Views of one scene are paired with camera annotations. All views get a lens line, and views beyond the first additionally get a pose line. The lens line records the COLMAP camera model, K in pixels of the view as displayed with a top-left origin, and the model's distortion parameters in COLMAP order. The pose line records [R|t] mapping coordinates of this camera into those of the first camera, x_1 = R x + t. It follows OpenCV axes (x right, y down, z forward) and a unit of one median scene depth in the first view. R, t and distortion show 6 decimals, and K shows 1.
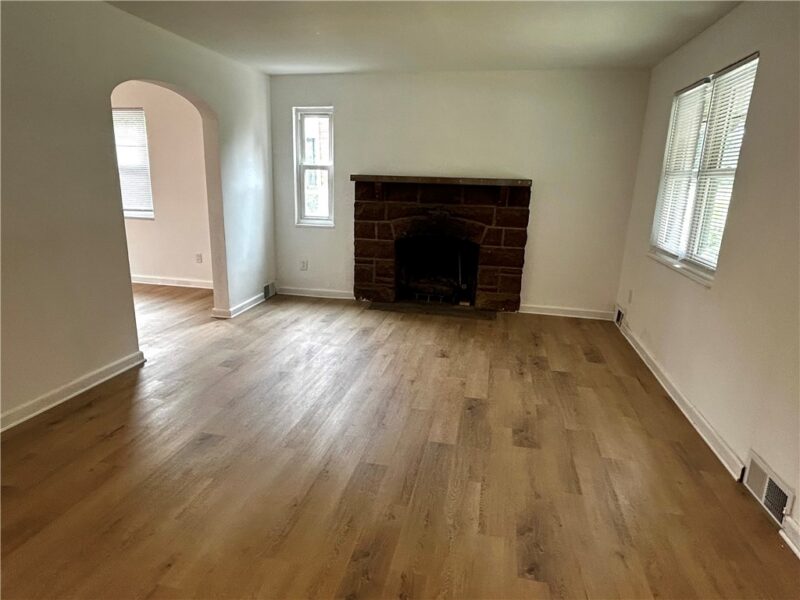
lens RADIAL K [[475.4, 0, 393.7], [0, 475.4, 302.5], [0, 0, 1]] dist [-0.001676, 0.003743]
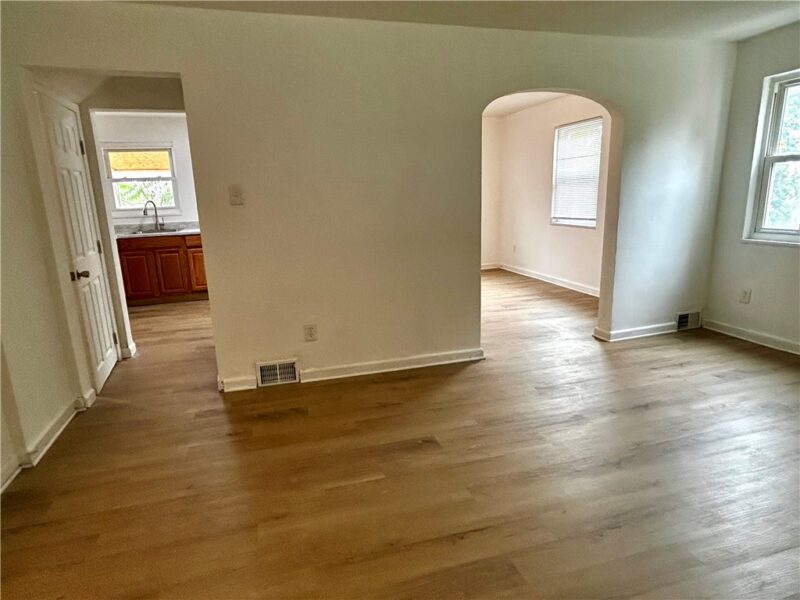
lens RADIAL K [[475.4, 0, 393.7], [0, 475.4, 302.5], [0, 0, 1]] dist [-0.001676, 0.003743]
pose [[0.482393, 0.158994, -0.861404, 0.221991], [-0.177431, 0.980740, 0.081657, -0.041608], [0.857796, 0.113449, 0.501313, 0.226350]]
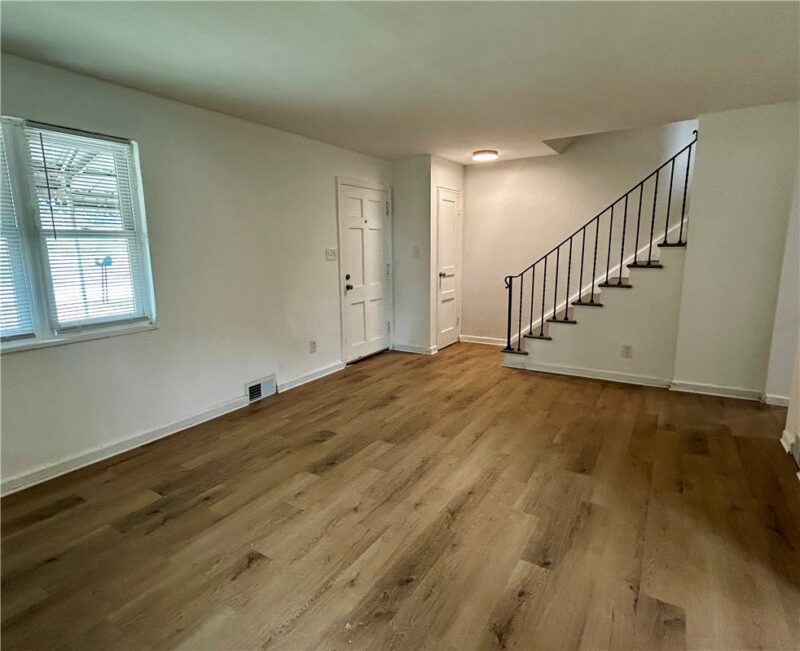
lens RADIAL K [[442.4, 0, 400.0], [0, 442.4, 325.5], [0, 0, 1]] dist [0.001181, 0.000532]
pose [[-0.947038, -0.071199, 0.313128, -0.165737], [0.068267, 0.908181, 0.412973, -0.280228], [-0.313780, 0.412478, -0.855222, 1.080762]]
